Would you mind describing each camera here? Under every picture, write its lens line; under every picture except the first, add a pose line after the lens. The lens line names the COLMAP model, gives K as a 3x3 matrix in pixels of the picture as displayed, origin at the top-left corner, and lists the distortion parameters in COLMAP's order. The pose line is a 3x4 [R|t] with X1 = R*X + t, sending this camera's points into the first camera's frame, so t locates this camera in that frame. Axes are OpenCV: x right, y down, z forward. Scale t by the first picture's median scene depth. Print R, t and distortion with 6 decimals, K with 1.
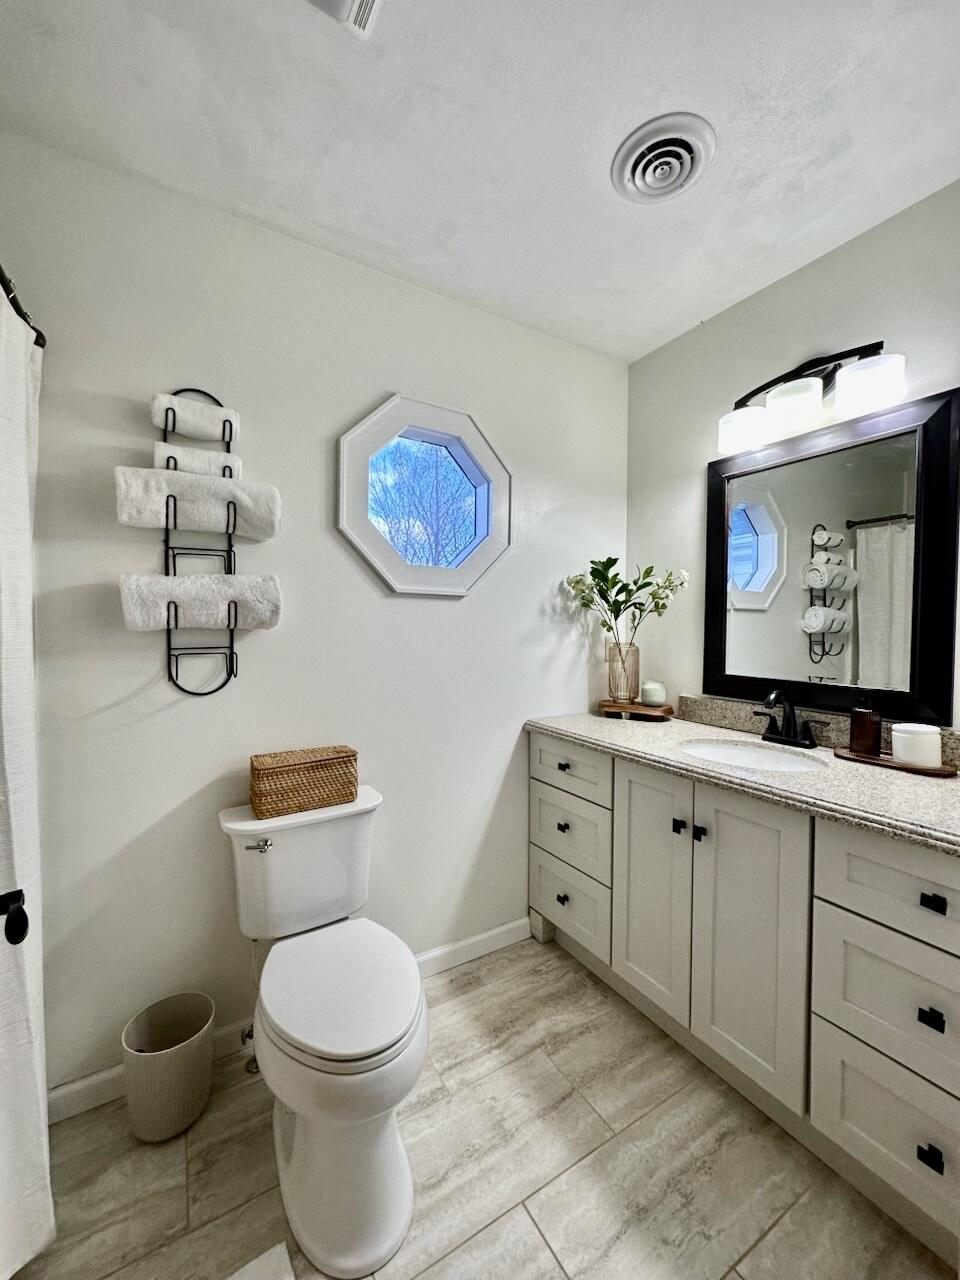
lens RADIAL K [[514.7, 0, 480.0], [0, 514.7, 640.0], [0, 0, 1]] dist [-0.002372, -0.000263]
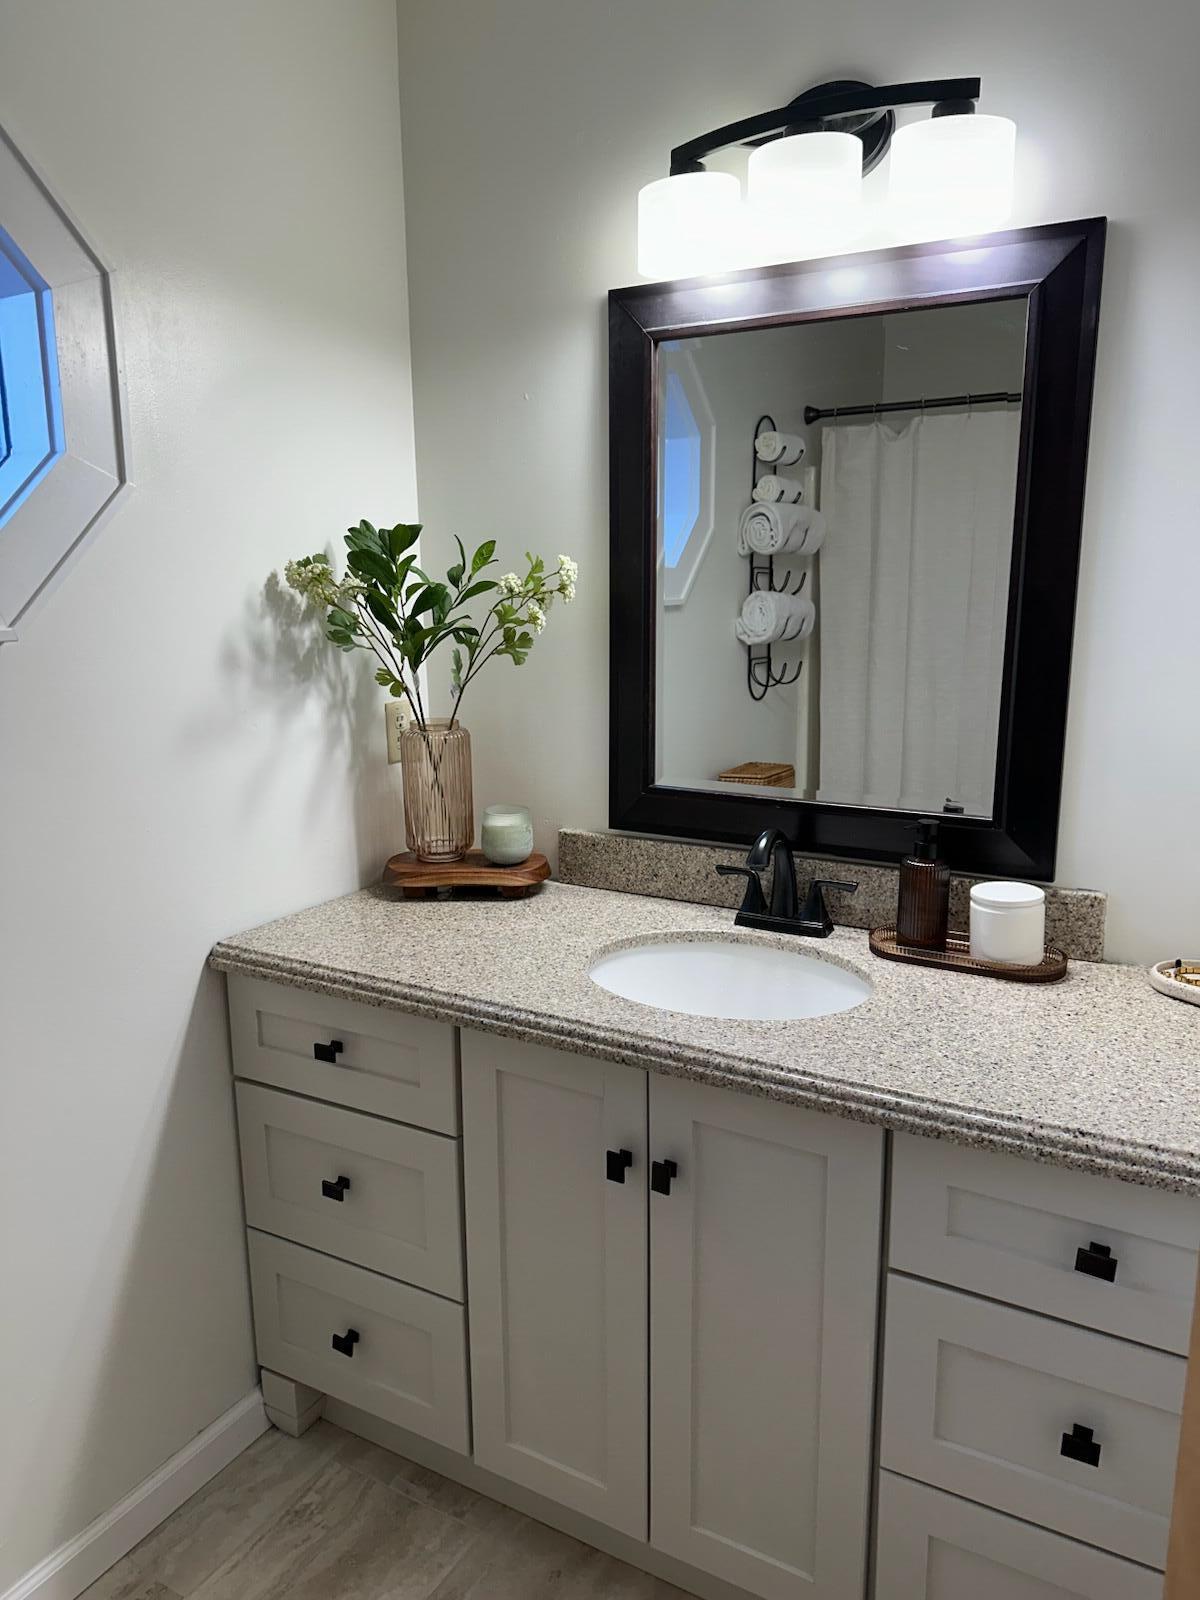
lens RADIAL K [[1122.0, 0, 600.0], [0, 1122.0, 800.0], [0, 0, 1]] dist [0.073340, -0.104917]
pose [[0.872434, -0.112187, 0.475681, -0.052665], [0.026425, 0.982702, 0.183301, -0.106066], [-0.488016, -0.147348, 0.860307, 0.139821]]
